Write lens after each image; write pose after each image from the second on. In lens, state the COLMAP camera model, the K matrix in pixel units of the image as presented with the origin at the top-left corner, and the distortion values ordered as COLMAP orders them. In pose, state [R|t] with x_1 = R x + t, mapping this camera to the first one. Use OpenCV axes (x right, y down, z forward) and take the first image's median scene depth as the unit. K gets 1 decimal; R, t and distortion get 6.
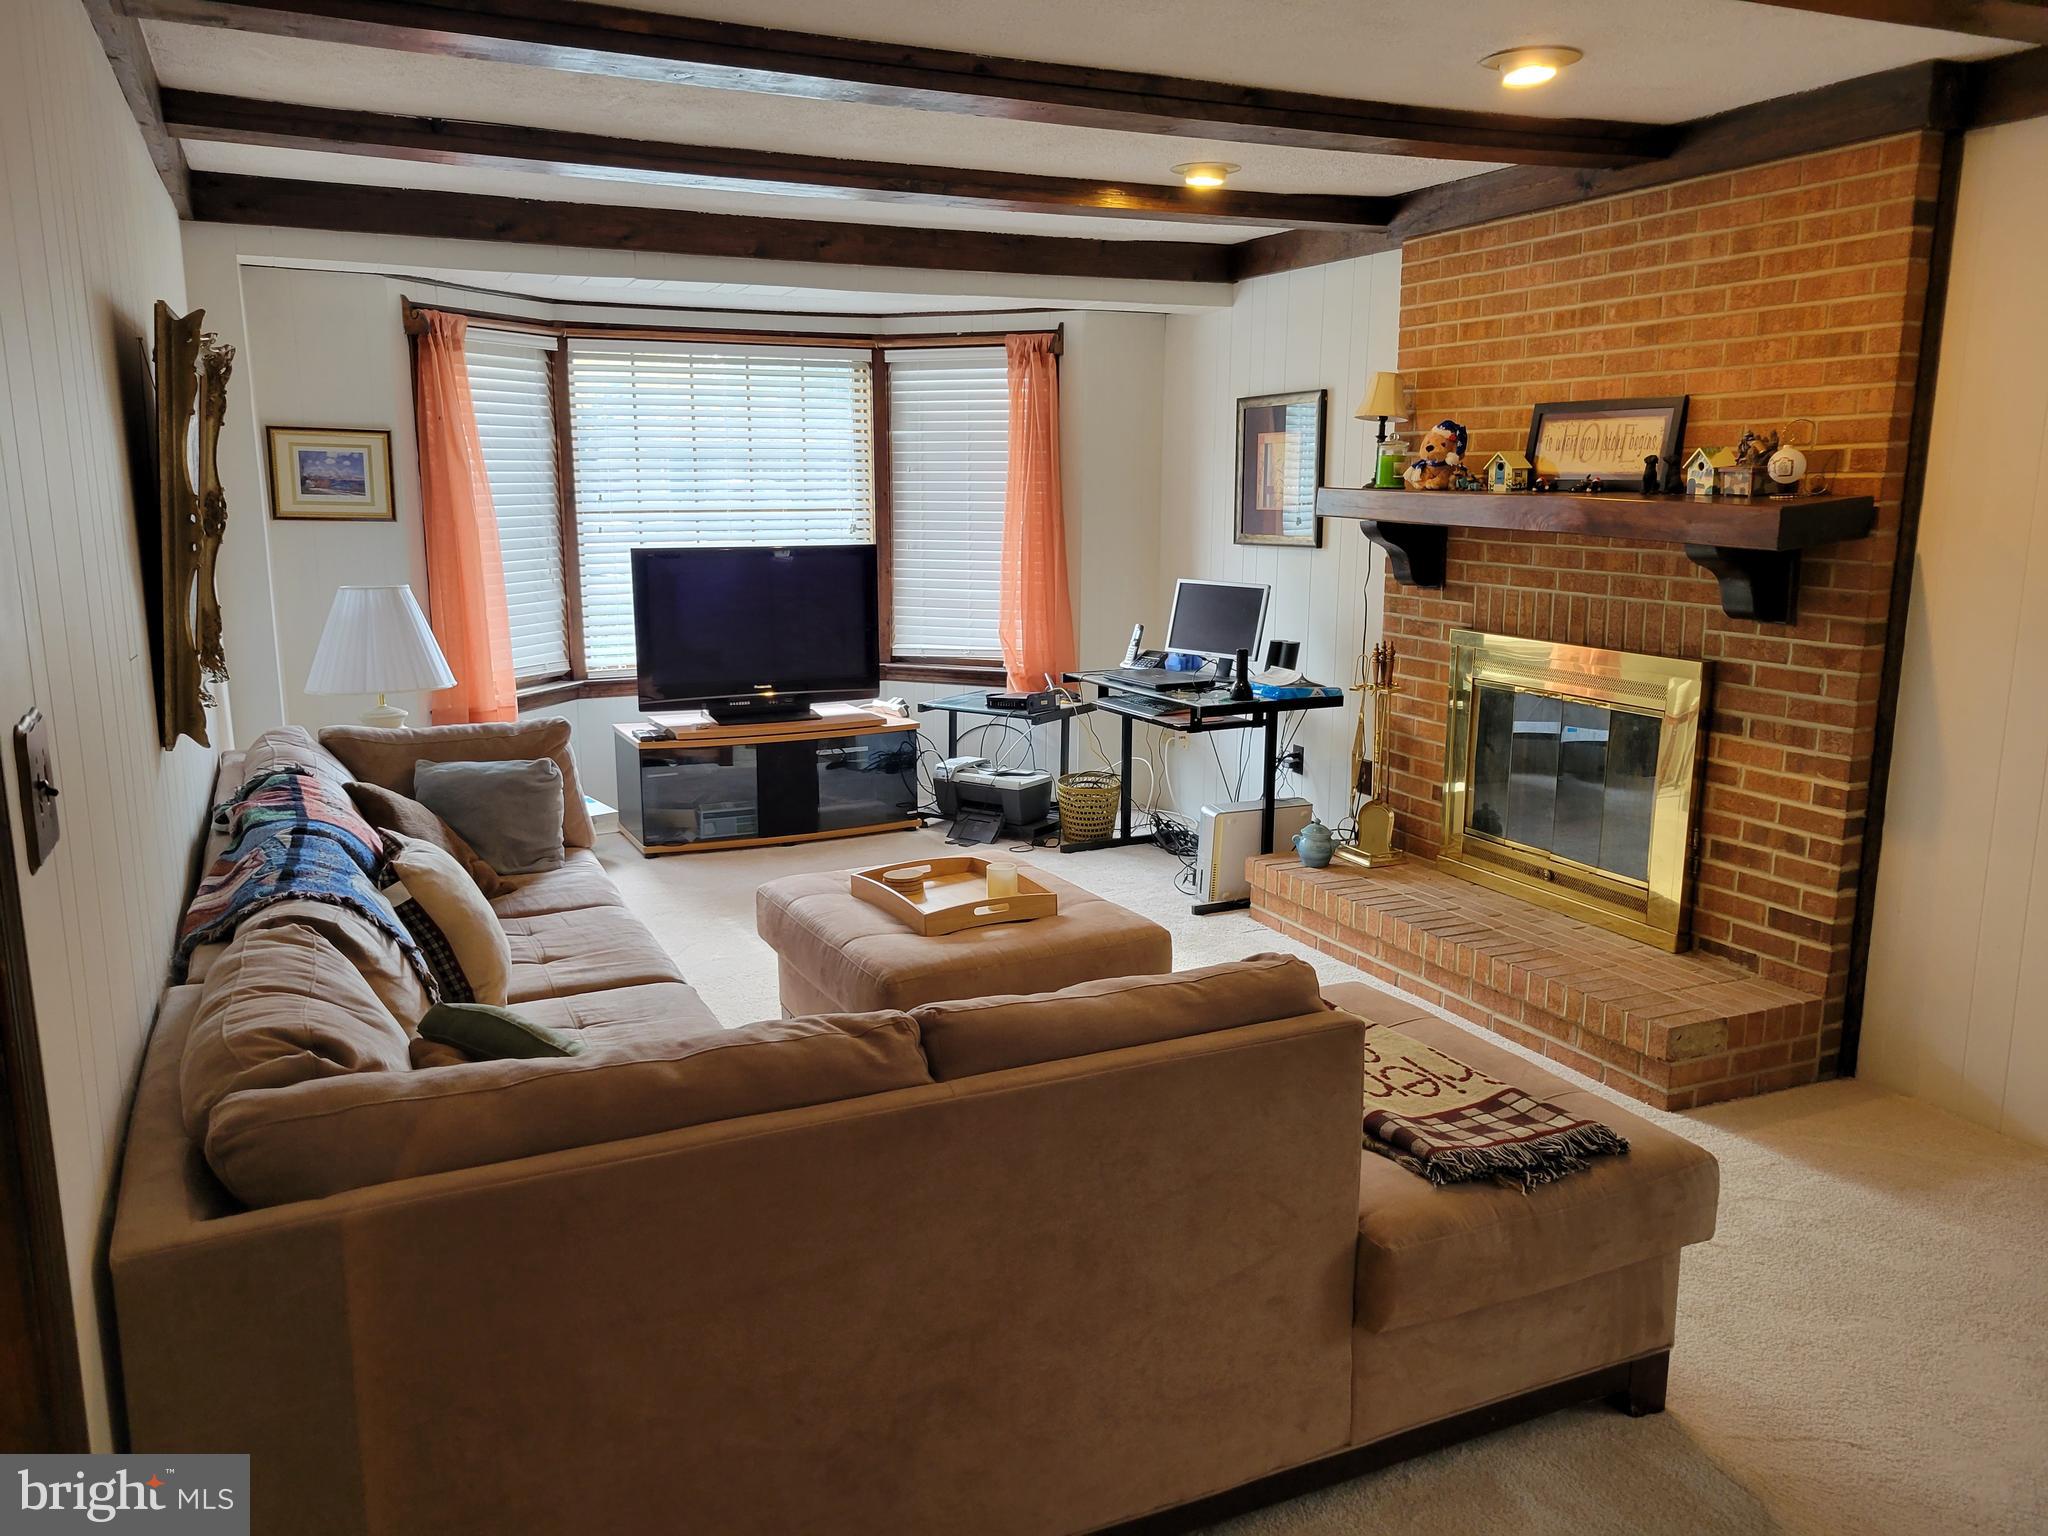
lens RADIAL K [[1542.3, 0, 1013.5], [0, 1542.3, 775.7], [0, 0, 1]] dist [0.043178, -0.009214]
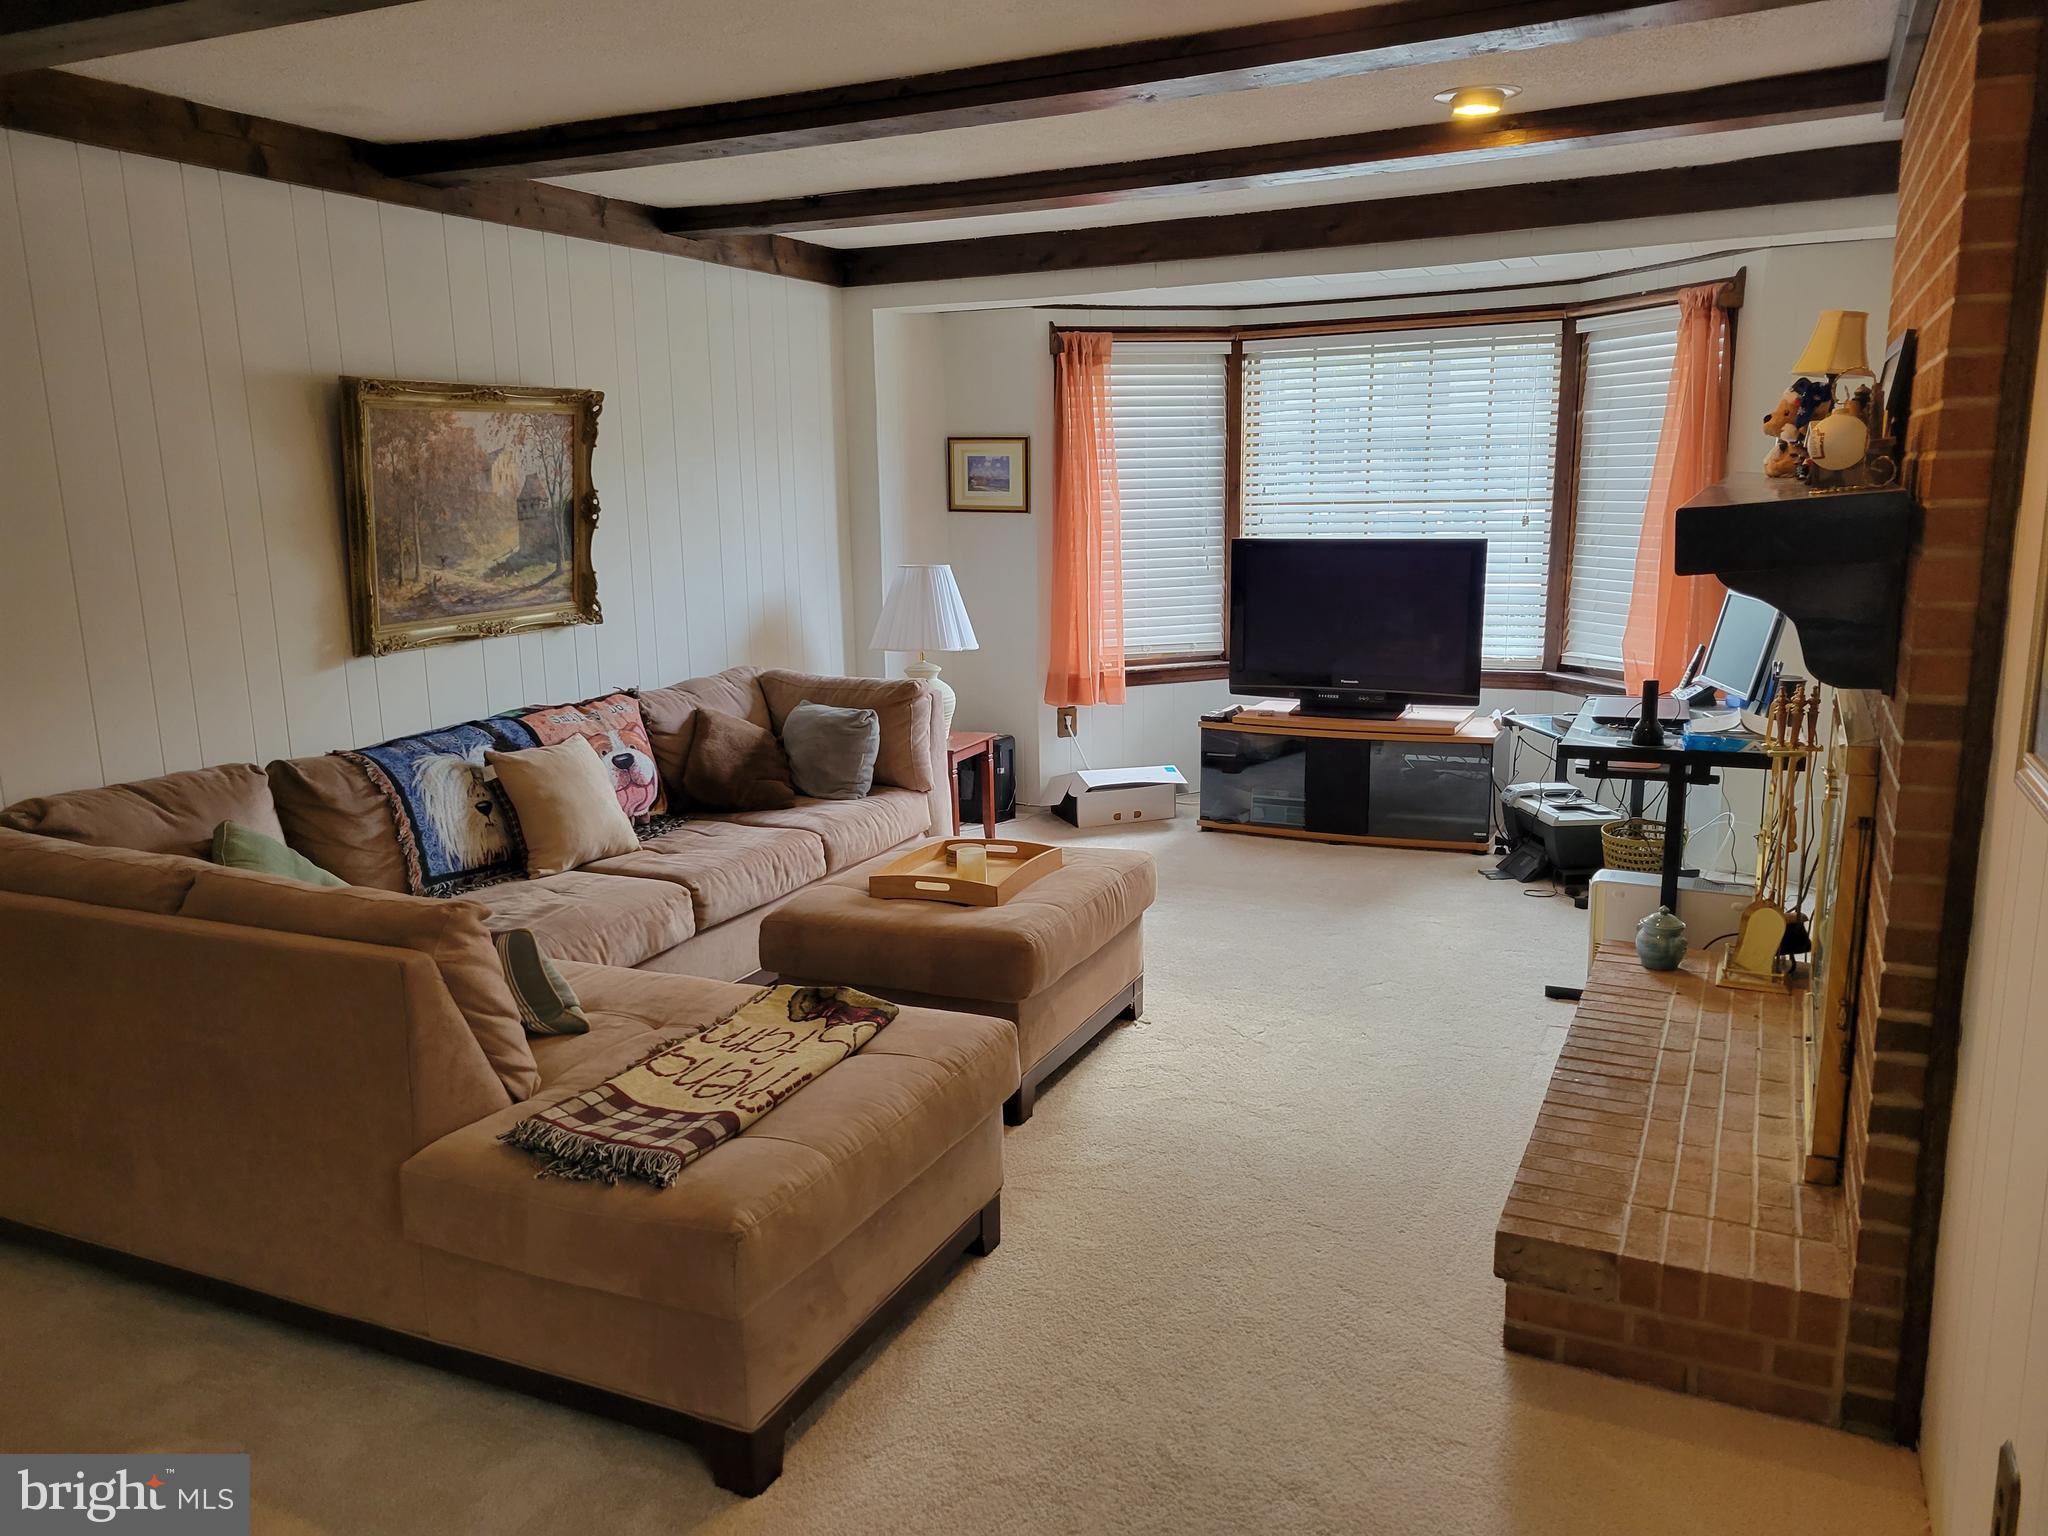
lens RADIAL K [[1542.3, 0, 1004.5], [0, 1542.3, 783.0], [0, 0, 1]] dist [0.049034, -0.029015]
pose [[0.632319, 0.140608, -0.761841, 0.609503], [-0.130324, 0.988683, 0.074308, -0.050976], [0.763668, 0.052300, 0.643487, 0.268123]]
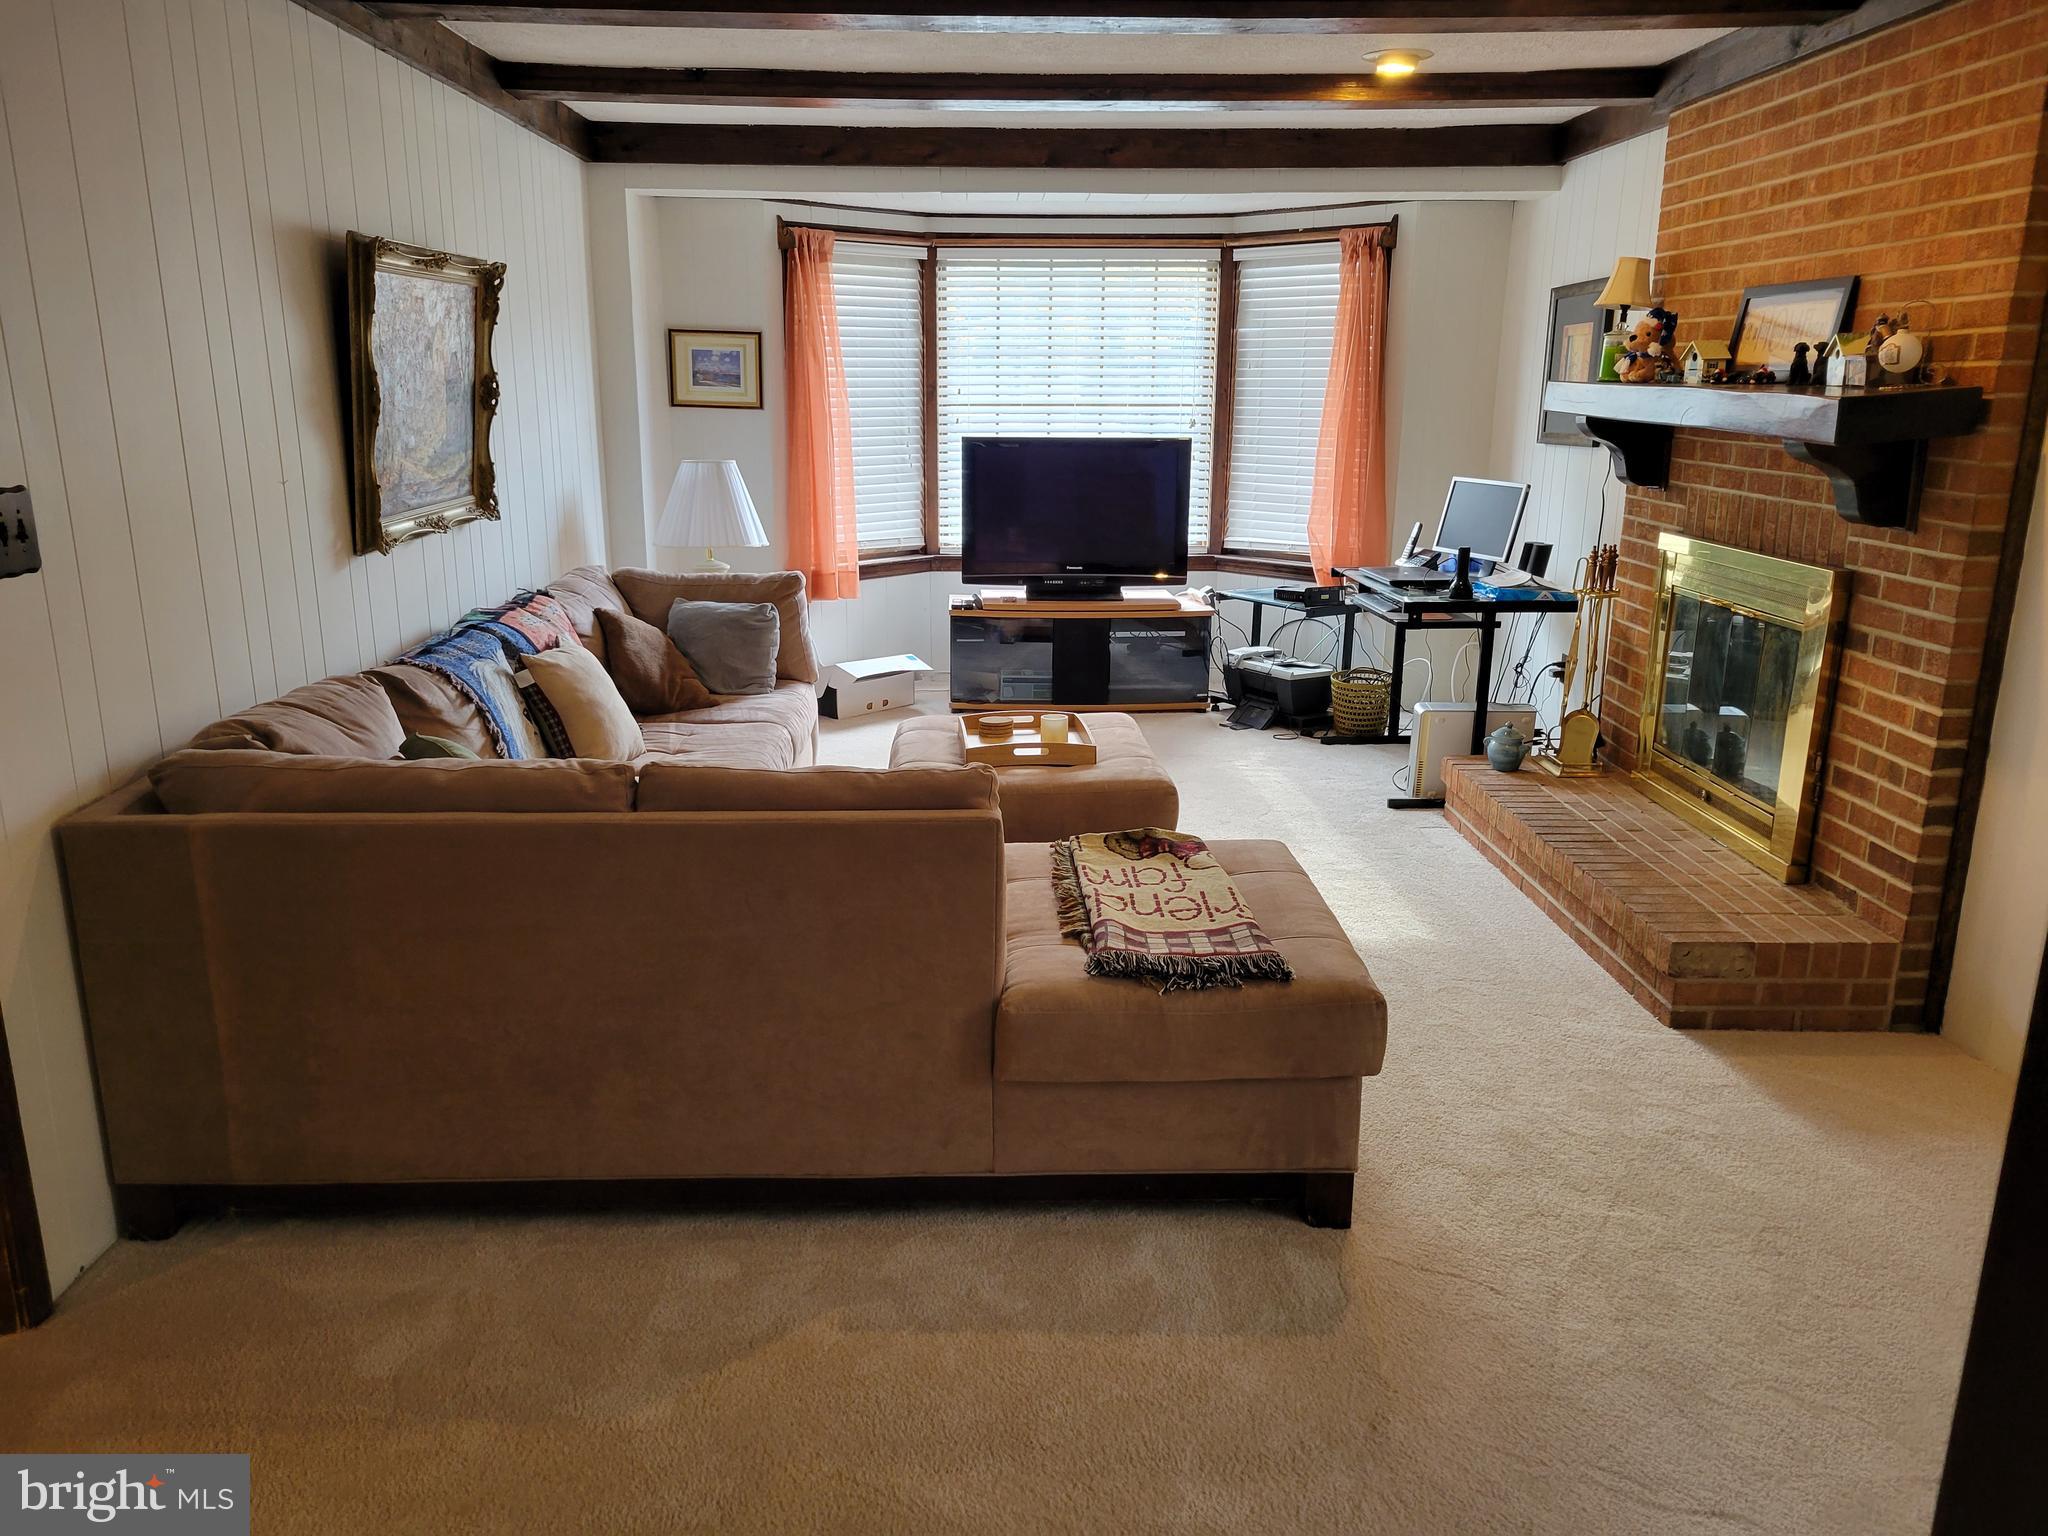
lens RADIAL K [[1542.3, 0, 1004.5], [0, 1542.3, 783.0], [0, 0, 1]] dist [0.049034, -0.029015]
pose [[0.915477, 0.105927, -0.388177, 0.310354], [-0.081980, 0.993593, 0.077792, 0.017101], [0.393930, -0.039394, 0.918296, -0.040628]]
